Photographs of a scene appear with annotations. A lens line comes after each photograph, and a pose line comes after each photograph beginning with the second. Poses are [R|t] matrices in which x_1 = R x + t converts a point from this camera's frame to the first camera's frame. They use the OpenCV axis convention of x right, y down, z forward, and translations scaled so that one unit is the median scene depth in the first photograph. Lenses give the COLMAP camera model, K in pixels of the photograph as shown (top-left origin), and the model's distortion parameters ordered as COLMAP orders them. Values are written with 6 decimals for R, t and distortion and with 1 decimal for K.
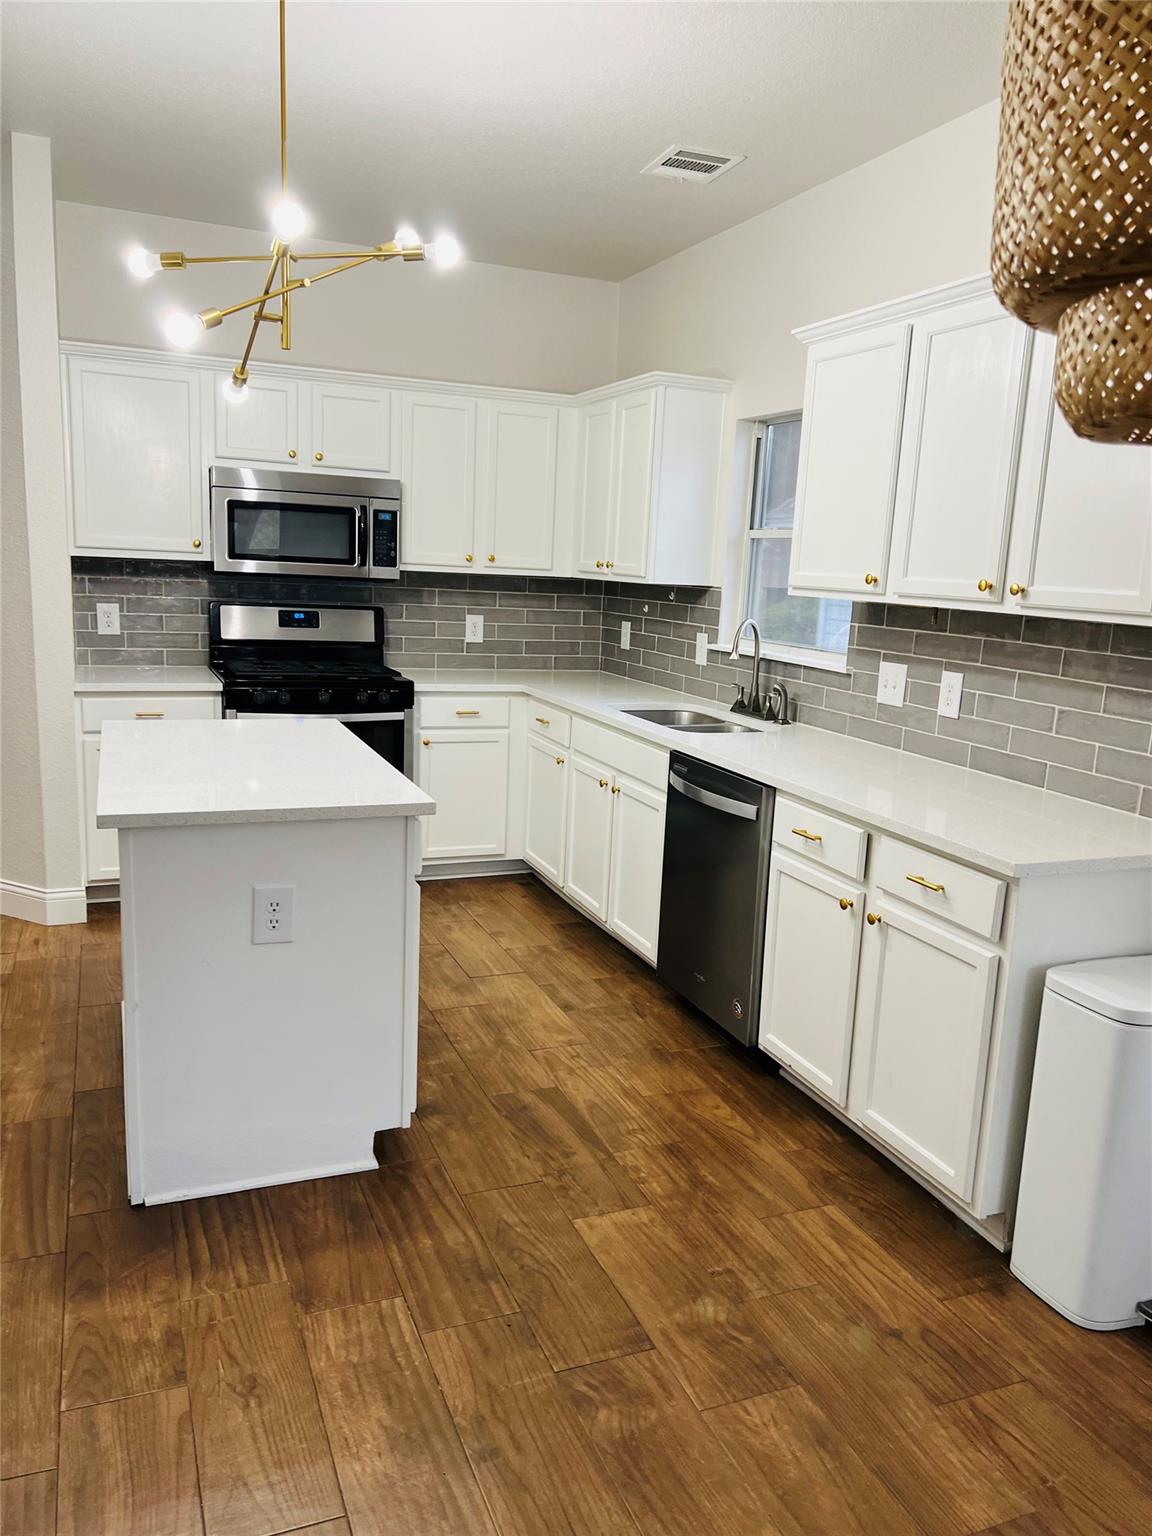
lens RADIAL K [[1161.9, 0, 569.5], [0, 1161.9, 771.2], [0, 0, 1]] dist [0.096435, -0.016282]
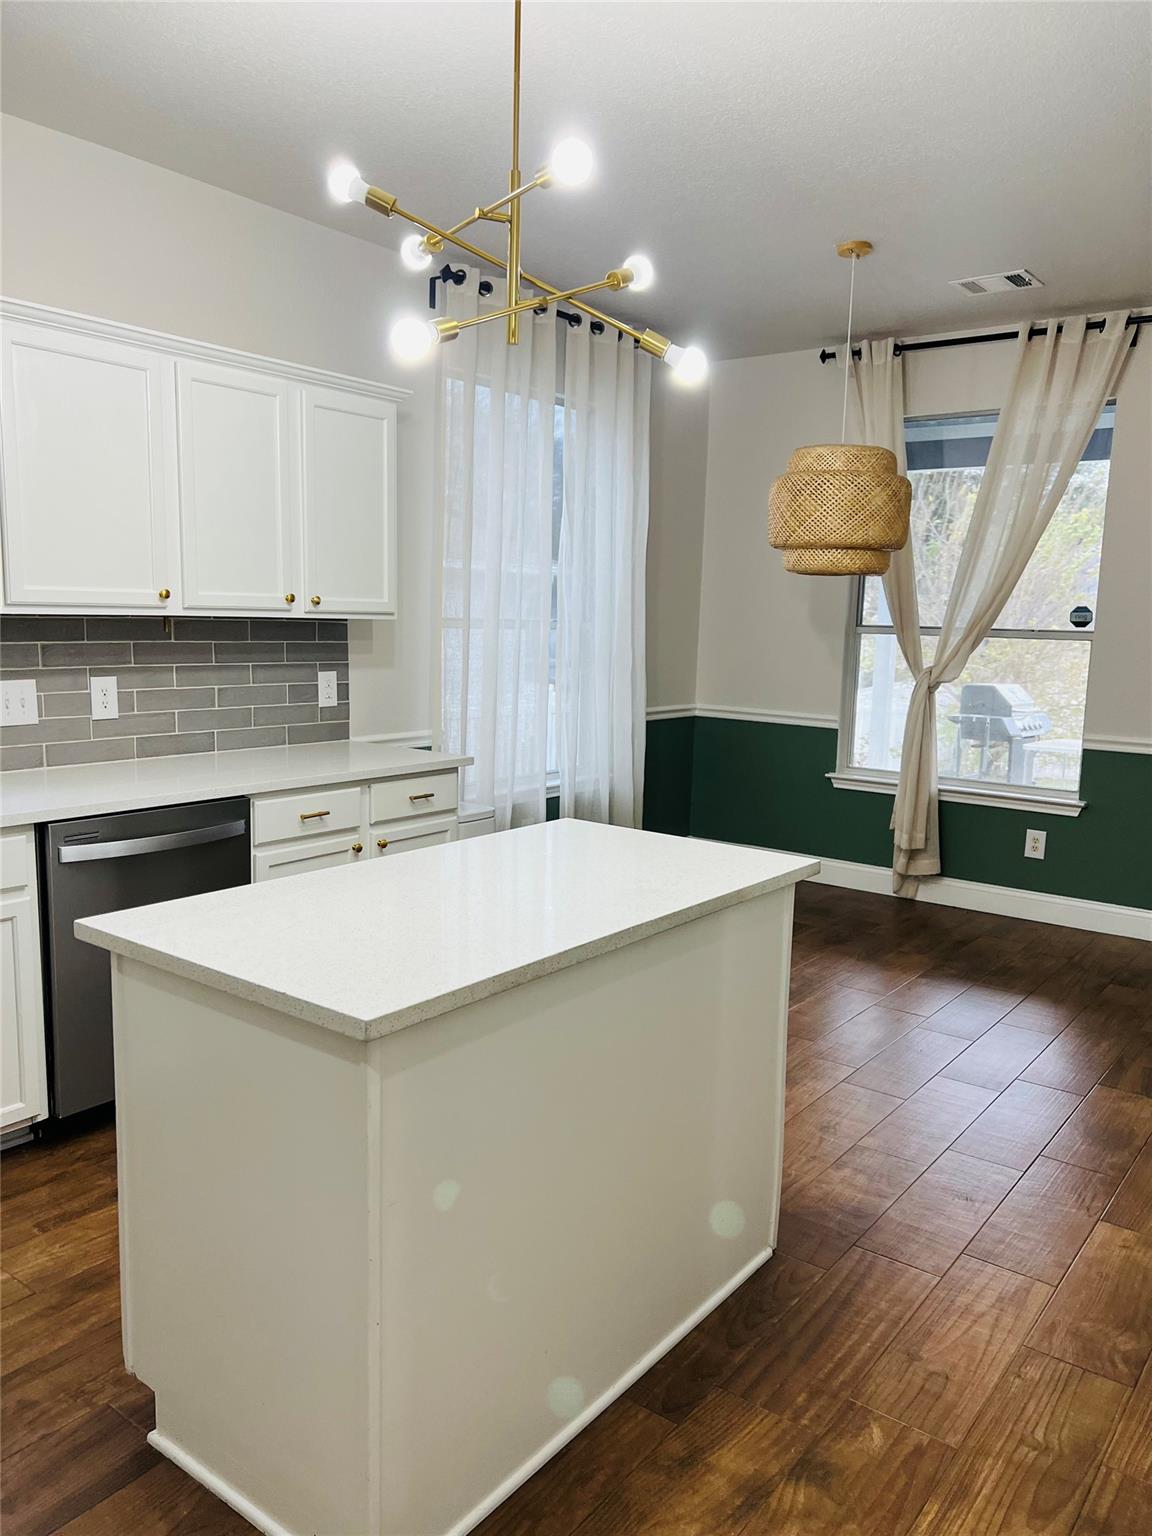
lens RADIAL K [[1161.9, 0, 570.3], [0, 1161.9, 767.4], [0, 0, 1]] dist [0.096435, -0.016282]
pose [[-0.514148, -0.180083, 0.838583, -0.821953], [0.110421, 0.955676, 0.272930, -0.257141], [-0.850564, 0.232924, -0.471474, 1.193562]]
